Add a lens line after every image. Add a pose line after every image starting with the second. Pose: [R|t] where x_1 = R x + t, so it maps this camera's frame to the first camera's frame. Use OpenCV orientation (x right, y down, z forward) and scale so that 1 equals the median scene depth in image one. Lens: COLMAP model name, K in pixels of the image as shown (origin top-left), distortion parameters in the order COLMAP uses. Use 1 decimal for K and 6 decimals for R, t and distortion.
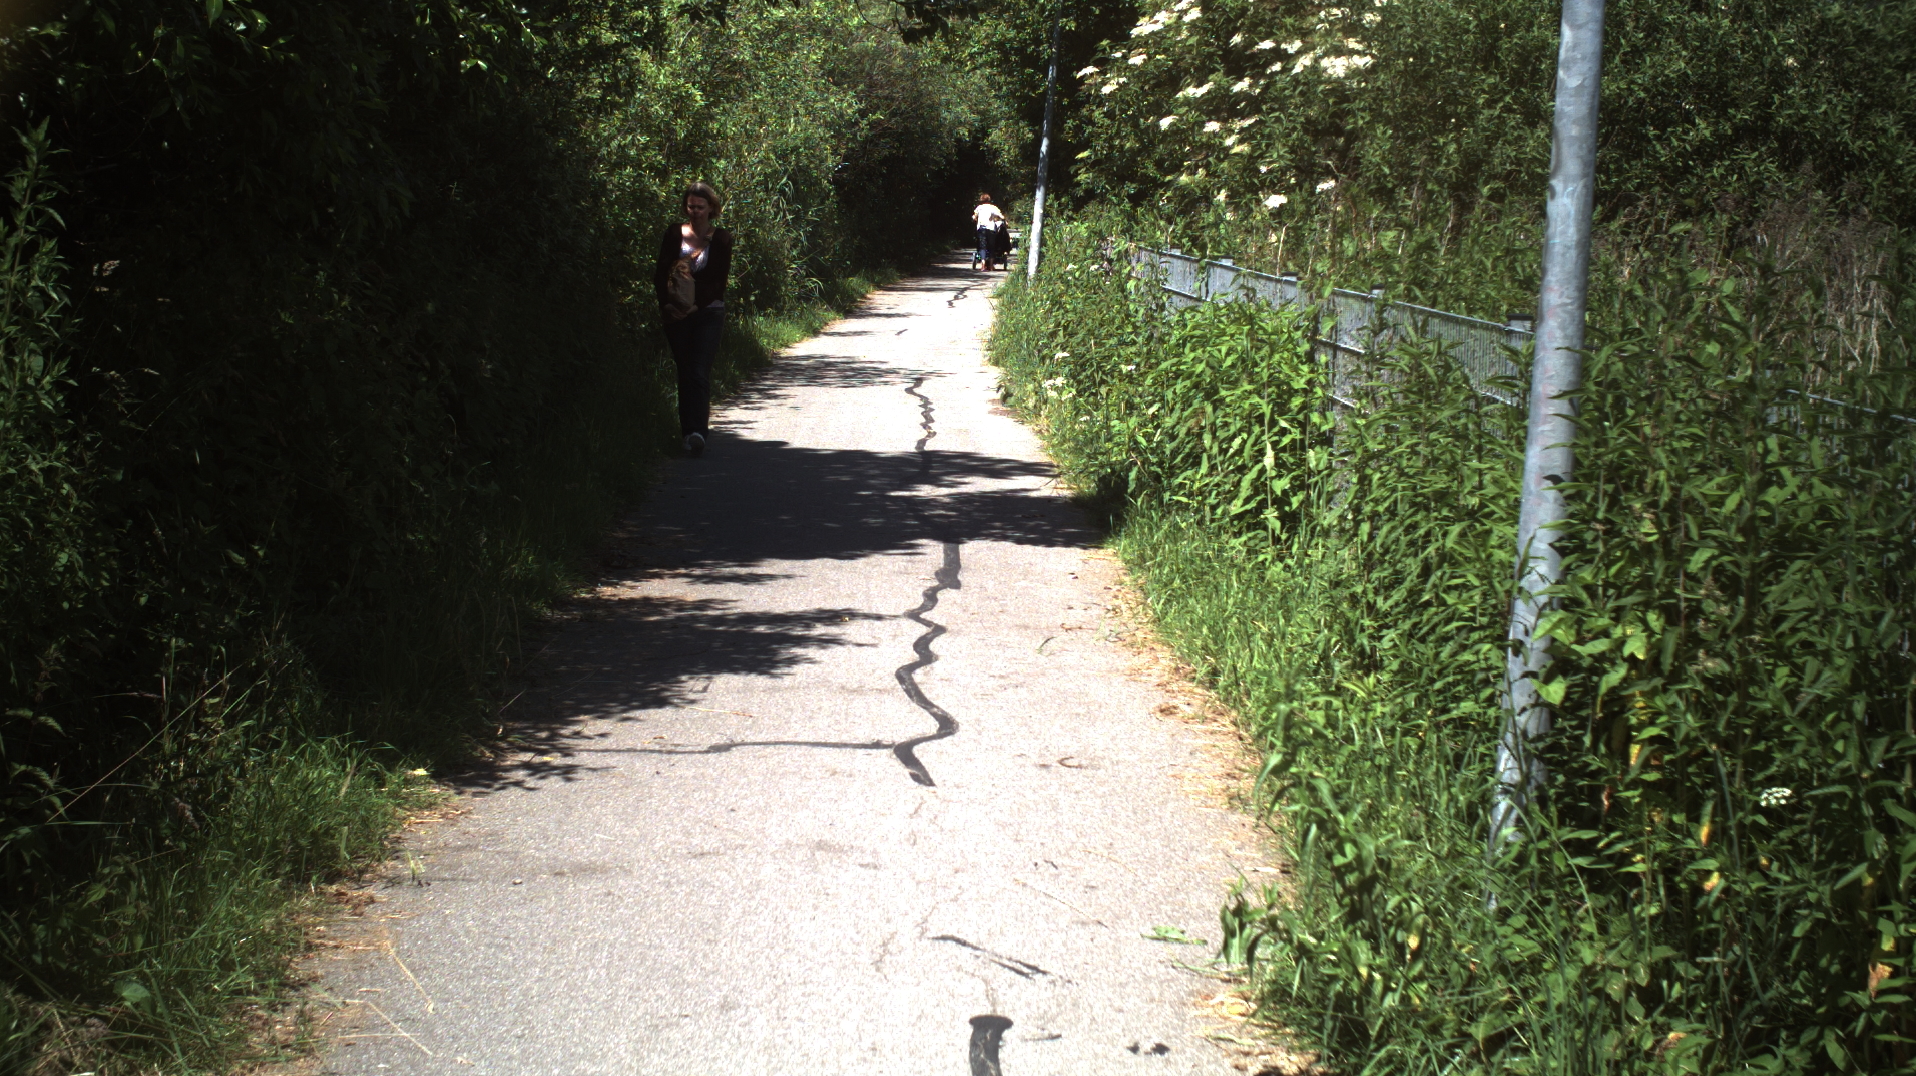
lens RADIAL K [[4554.9, 0, 958.0], [0, 4554.9, 538.0], [0, 0, 1]] dist [-0.354750, -0.452117]
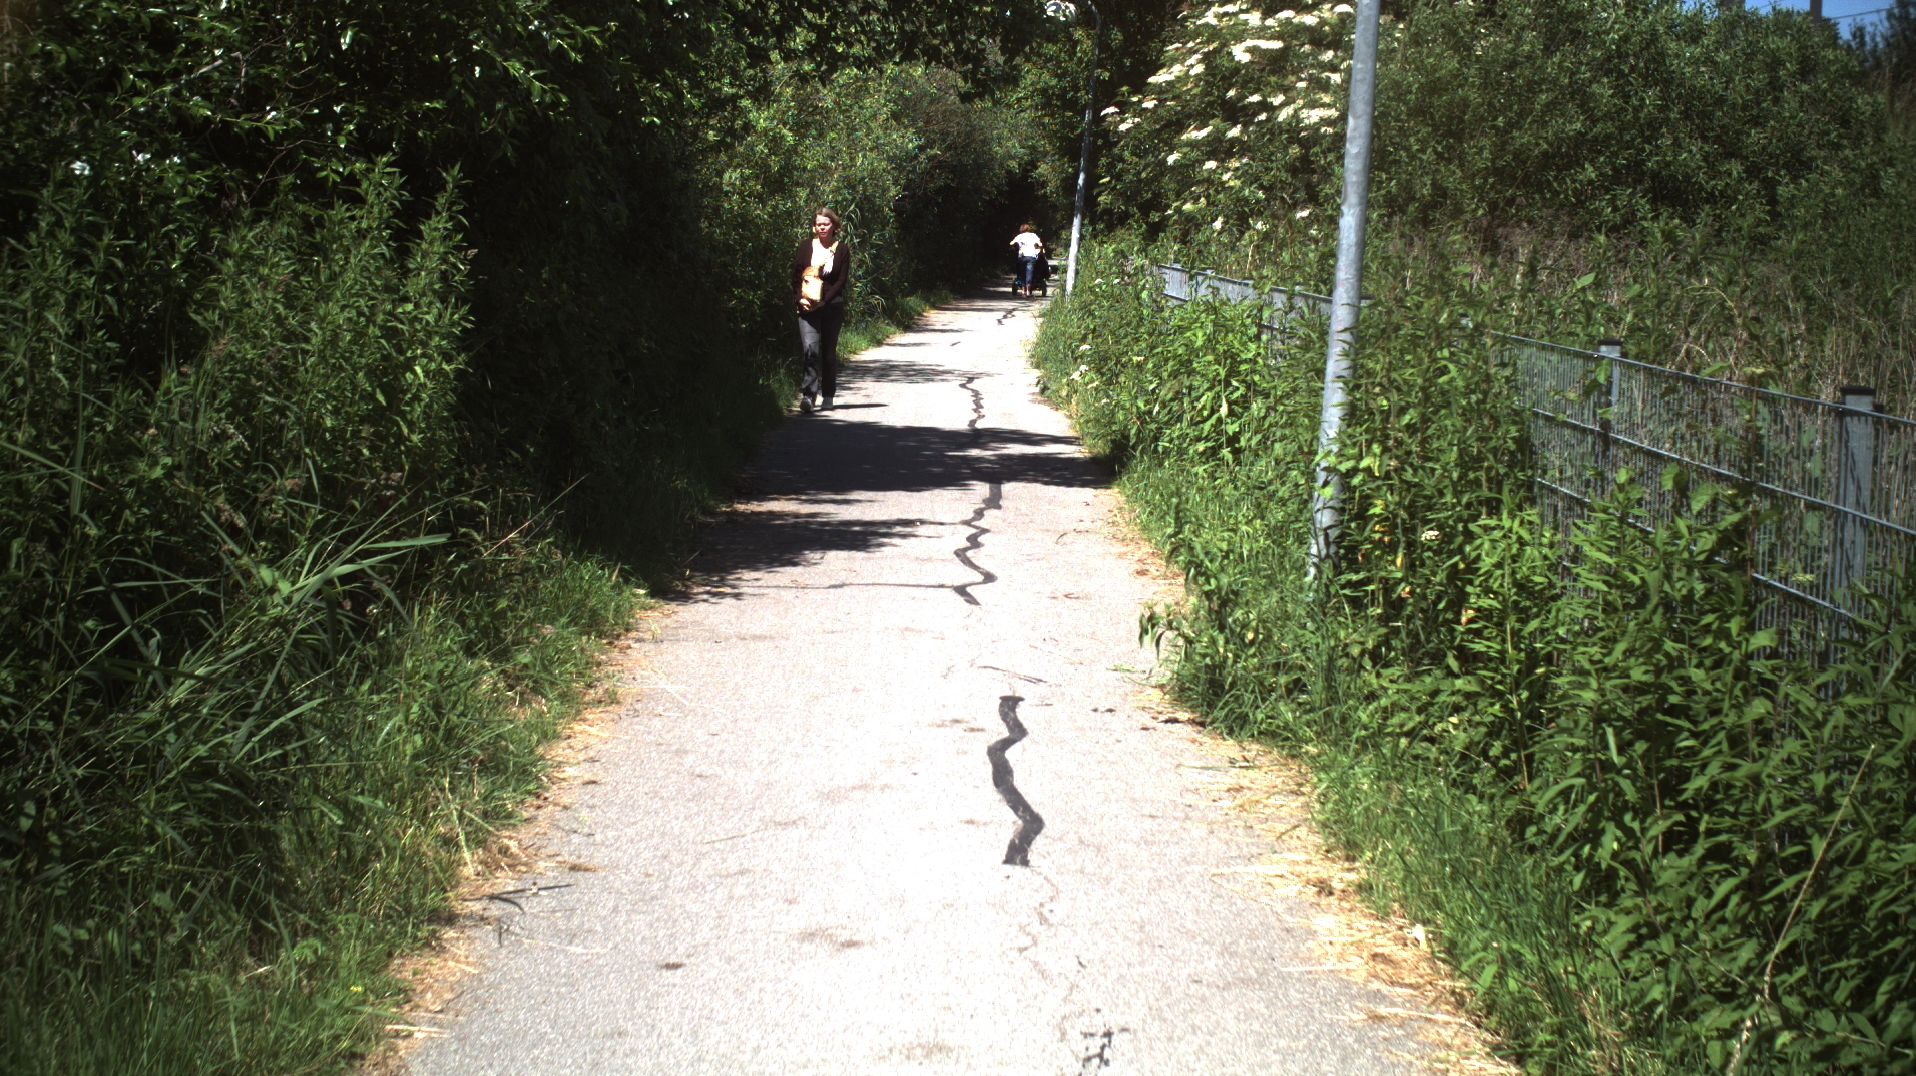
lens RADIAL K [[4516.2, 0, 958.0], [0, 4516.2, 538.0], [0, 0, 1]] dist [-0.039672, -0.078664]
pose [[0.999909, 0.007903, -0.010977, 0.001765], [-0.007970, 0.999950, -0.006104, 0.019461], [0.010929, 0.006190, 0.999921, -0.236933]]
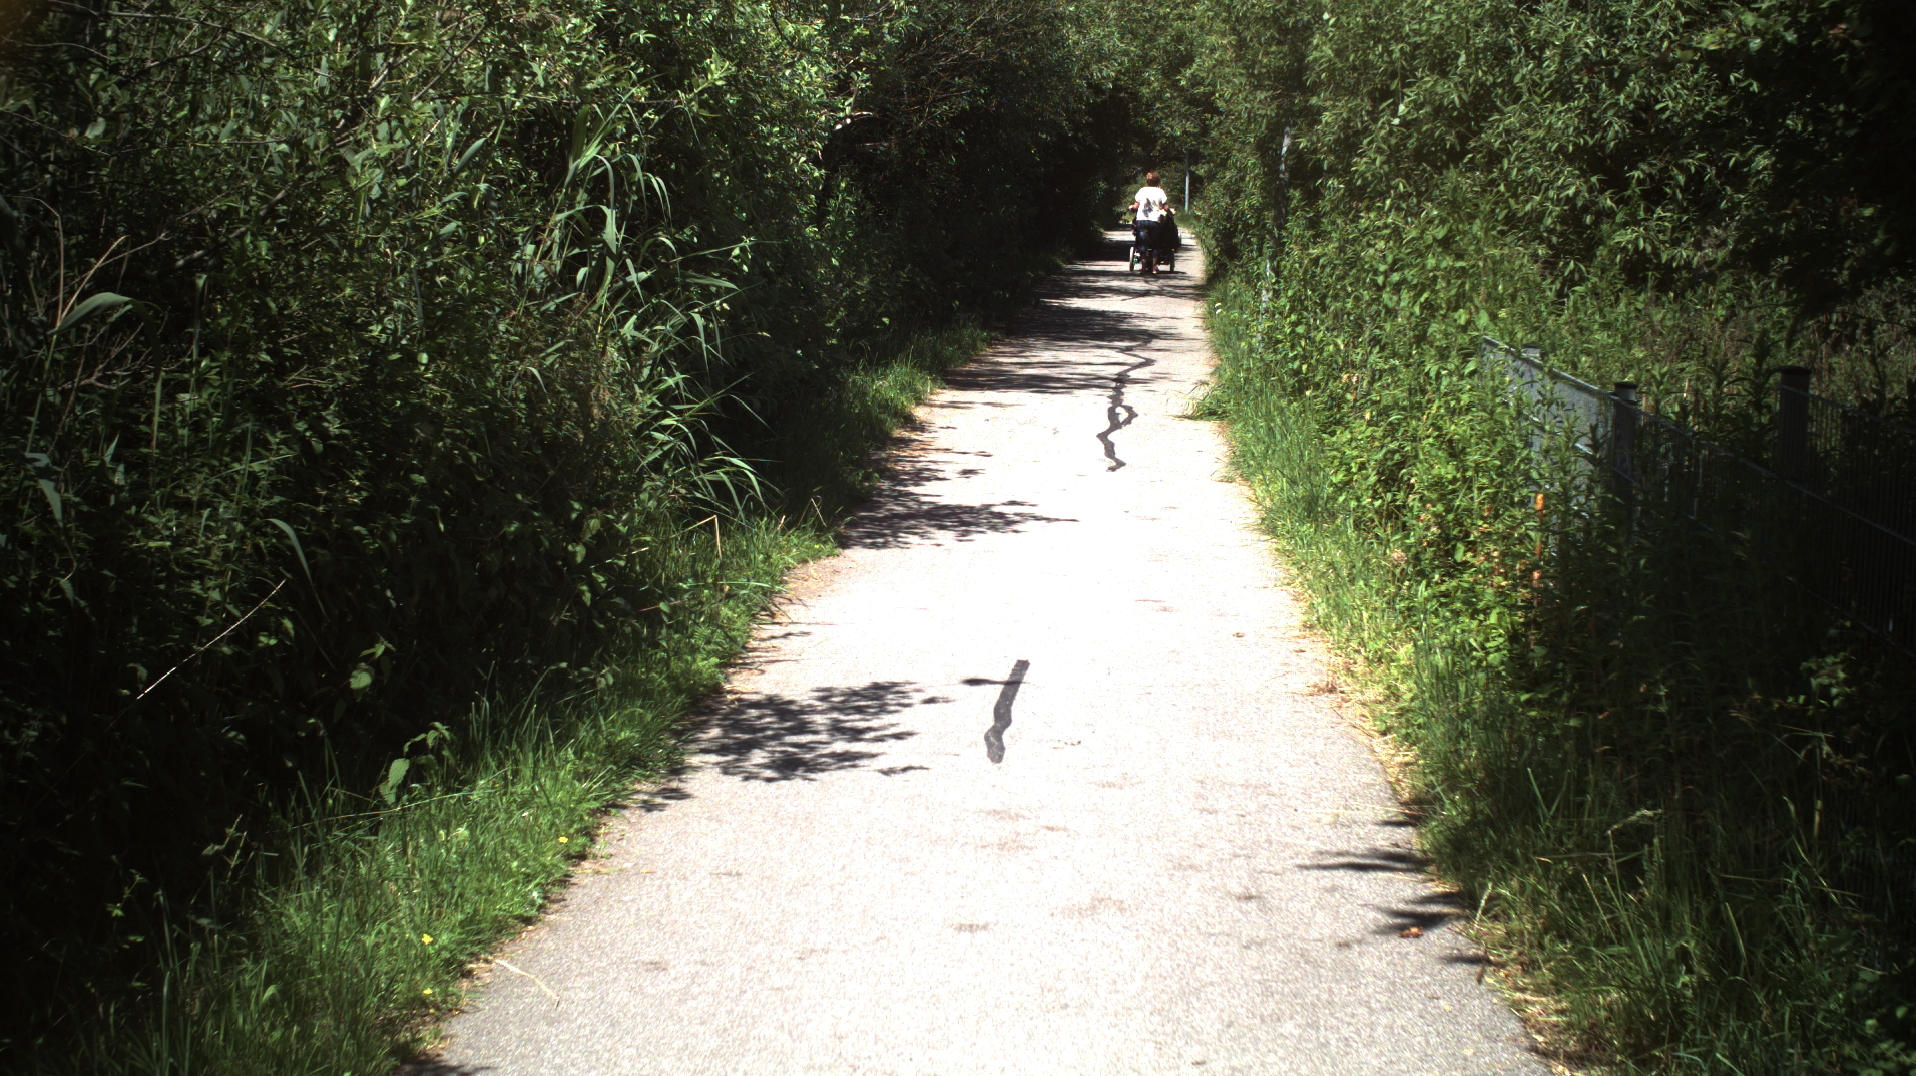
lens RADIAL K [[4554.9, 0, 958.0], [0, 4554.9, 538.0], [0, 0, 1]] dist [-0.354750, -0.452117]
pose [[0.999732, 0.016843, -0.015857, -0.022843], [-0.016755, 0.999844, 0.005657, -0.115698], [0.015949, -0.005390, 0.999858, 1.460864]]
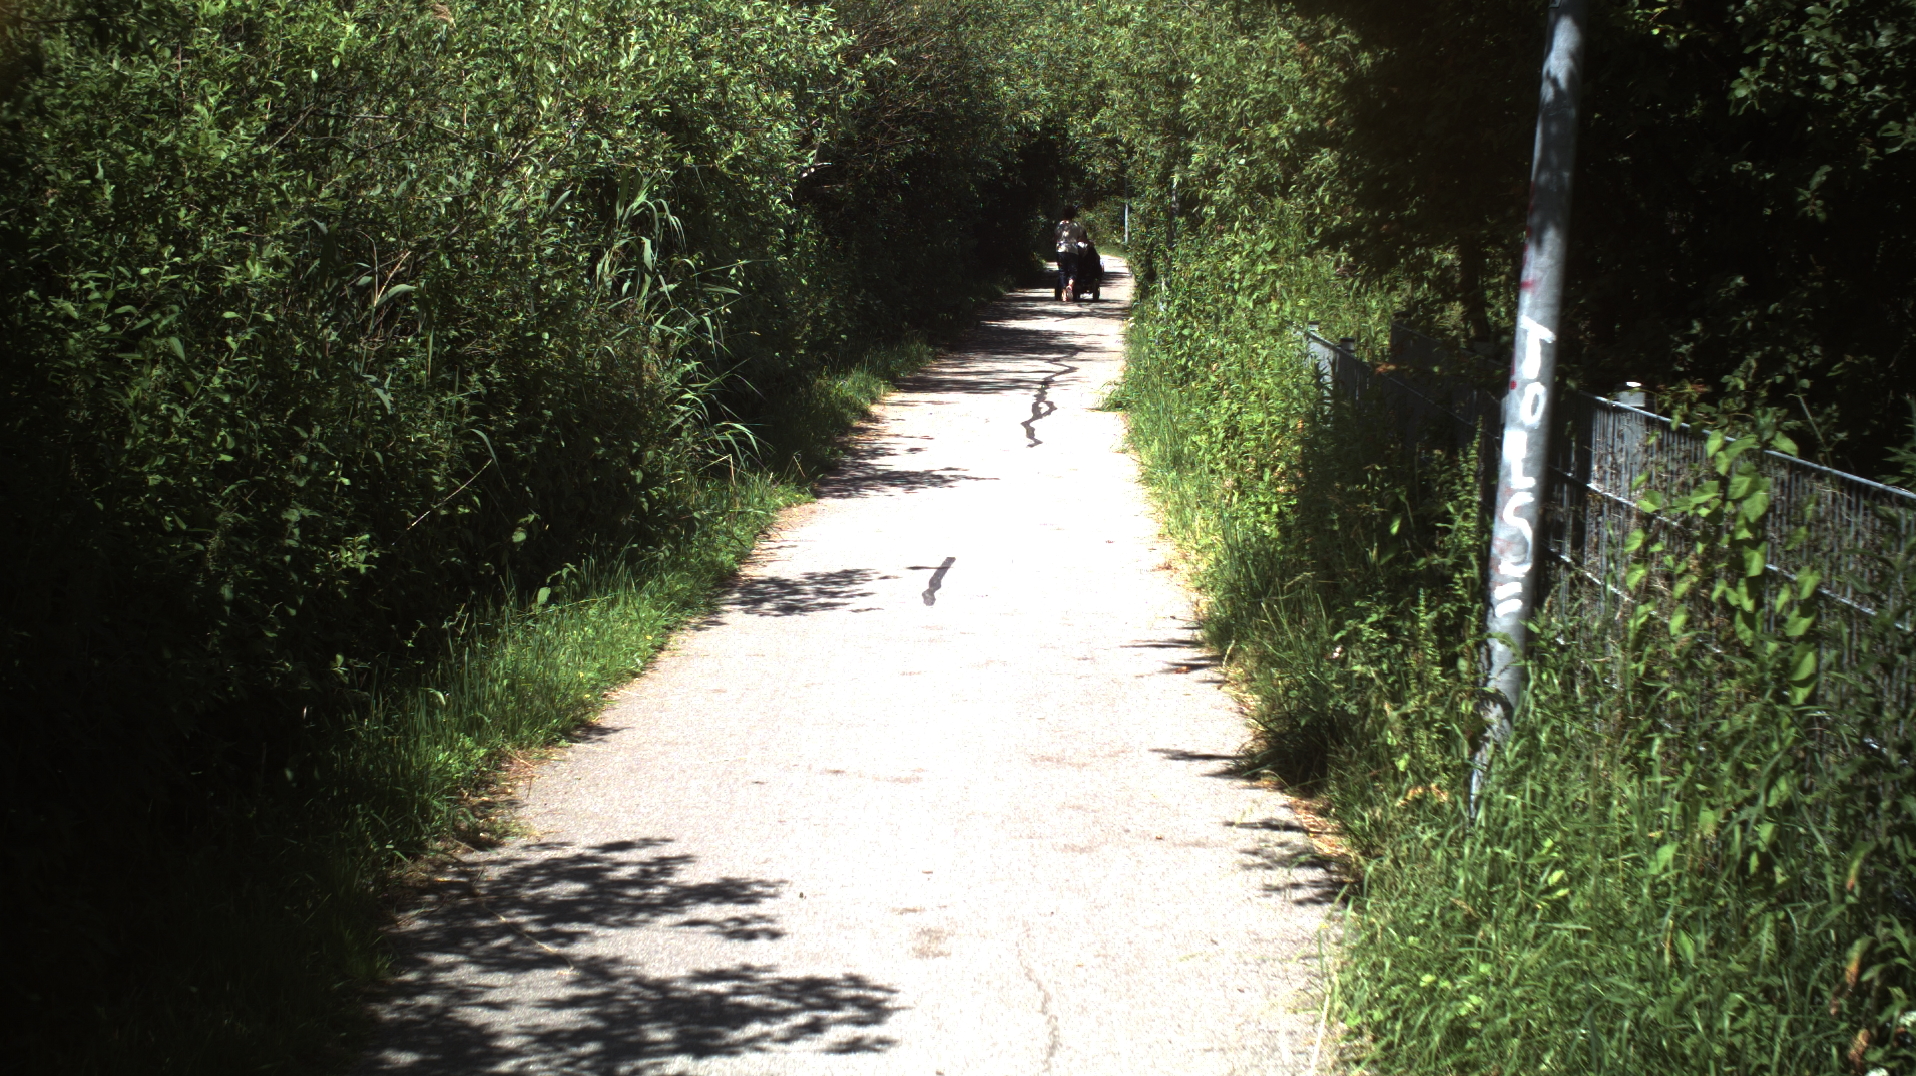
lens RADIAL K [[4554.9, 0, 958.0], [0, 4554.9, 538.0], [0, 0, 1]] dist [-0.354750, -0.452117]
pose [[0.999964, -0.004661, -0.007027, -0.016092], [0.004642, 0.999986, -0.002700, -0.096802], [0.007040, 0.002667, 0.999972, 1.216225]]
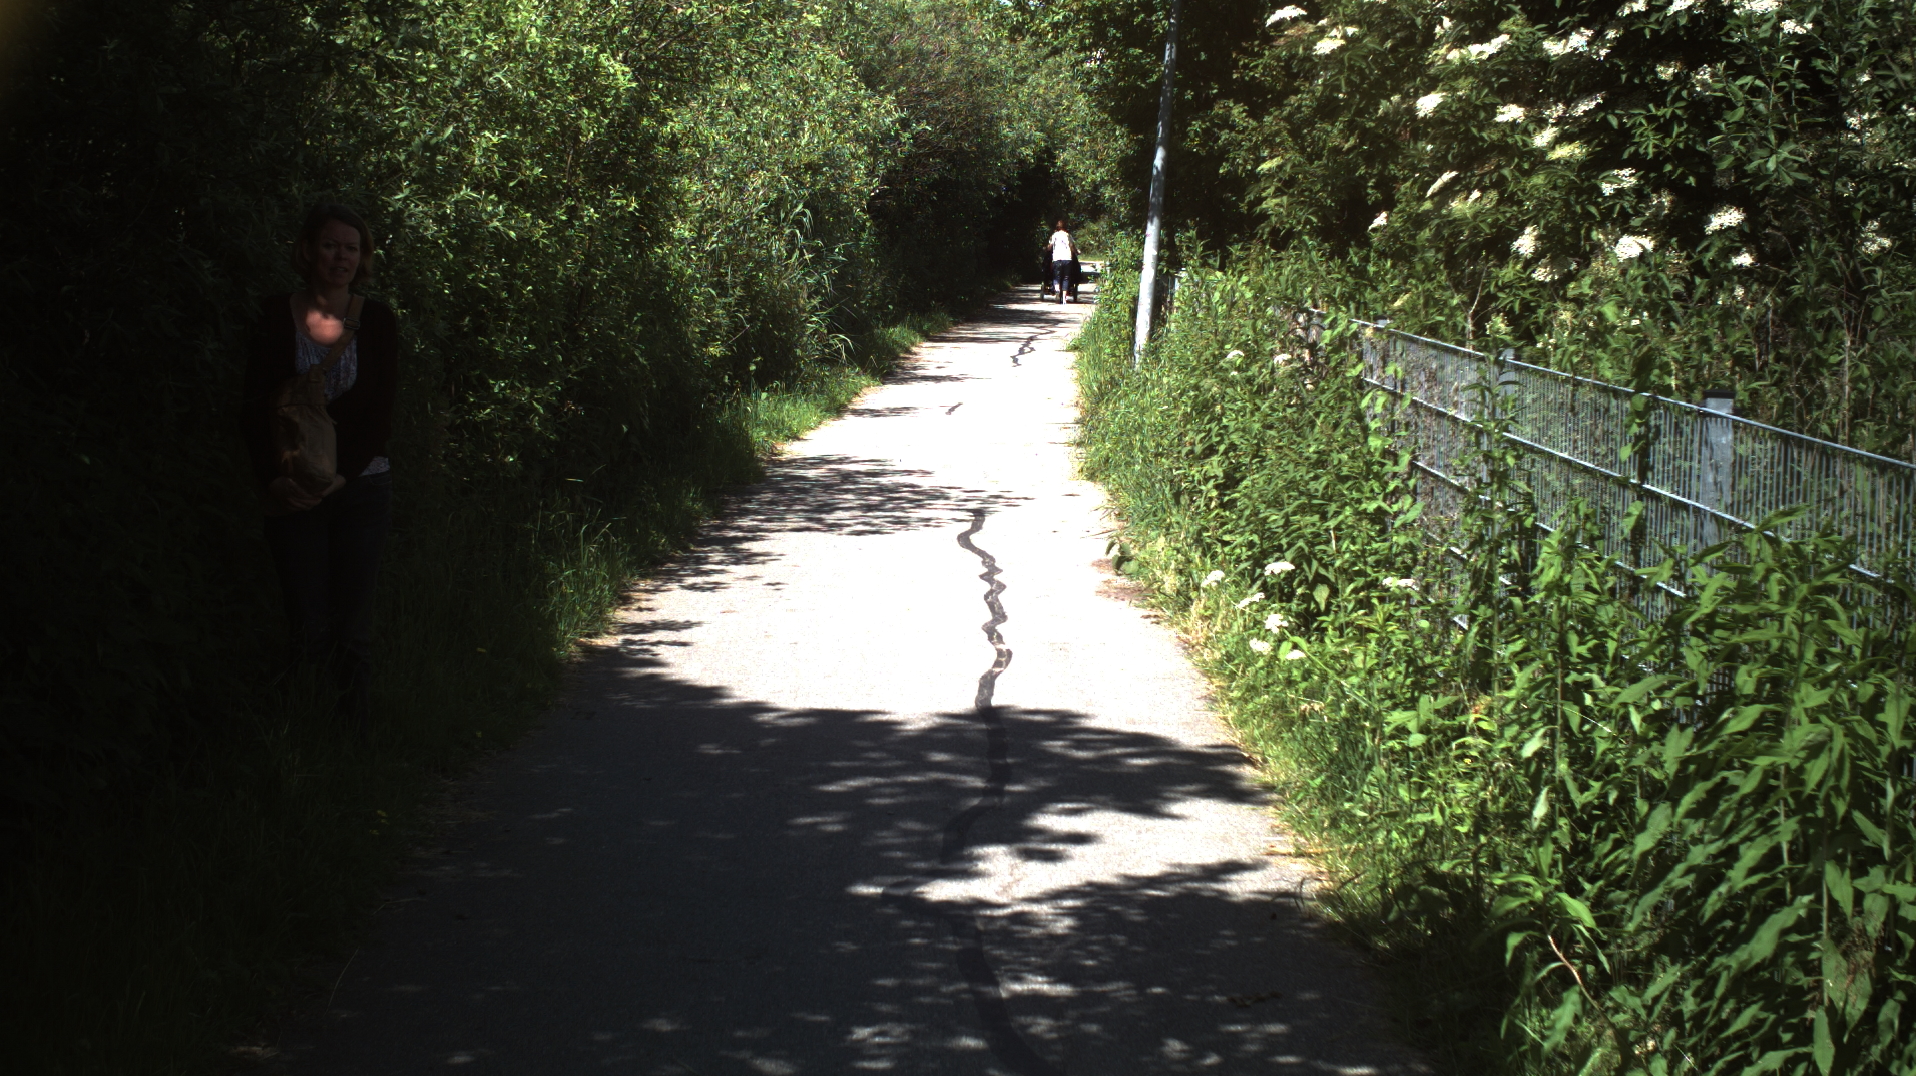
lens RADIAL K [[4554.9, 0, 958.0], [0, 4554.9, 538.0], [0, 0, 1]] dist [-0.354750, -0.452117]
pose [[0.999927, -0.000525, -0.012051, -0.005211], [0.000453, 0.999982, -0.006000, -0.038486], [0.012054, 0.005994, 0.999909, 0.485763]]
